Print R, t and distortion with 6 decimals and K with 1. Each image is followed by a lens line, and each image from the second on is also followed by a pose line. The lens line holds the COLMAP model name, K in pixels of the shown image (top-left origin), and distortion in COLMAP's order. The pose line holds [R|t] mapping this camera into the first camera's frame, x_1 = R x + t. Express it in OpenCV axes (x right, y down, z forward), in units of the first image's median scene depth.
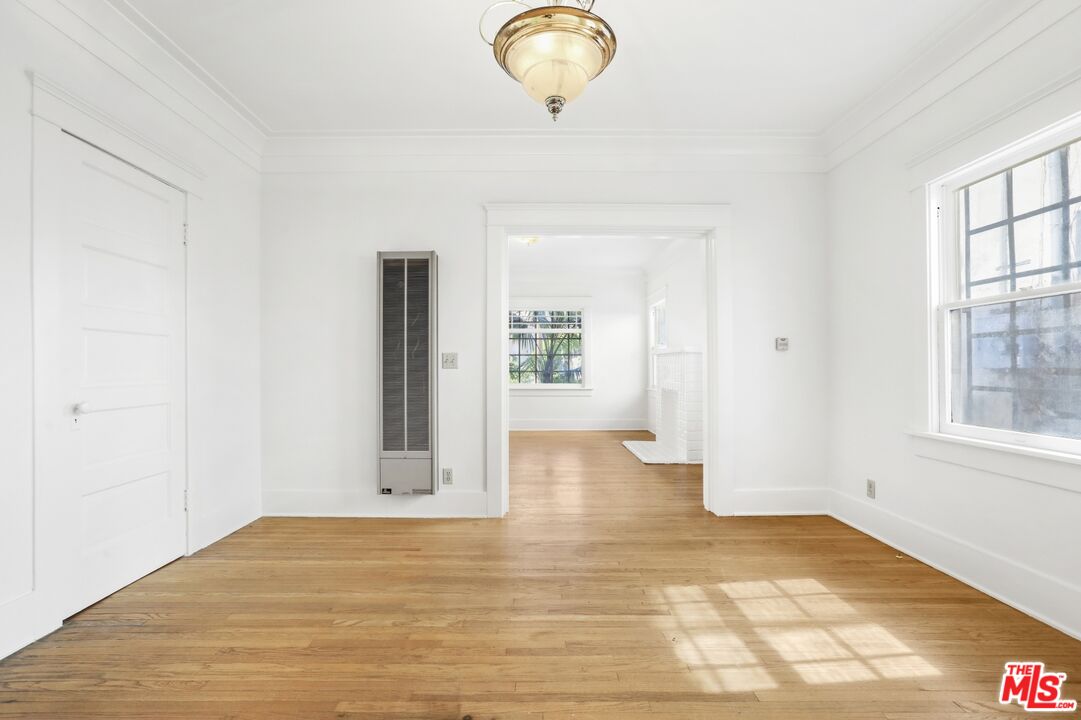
lens RADIAL K [[494.0, 0, 543.0], [0, 494.0, 361.9], [0, 0, 1]] dist [-0.015401, 0.001233]
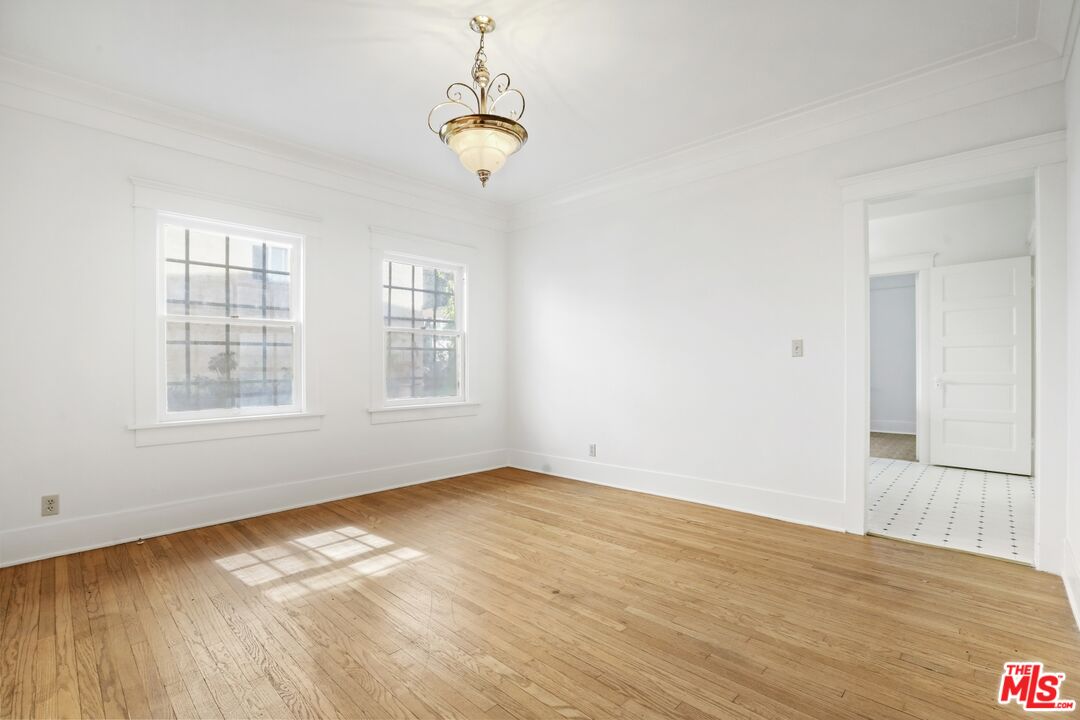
lens RADIAL K [[493.6, 0, 542.5], [0, 493.6, 361.9], [0, 0, 1]] dist [-0.015401, 0.001233]
pose [[-0.730556, 0.014327, 0.682703, -0.849253], [0.002170, 0.999824, -0.018660, 0.030180], [-0.682849, -0.012150, -0.730458, 1.537500]]
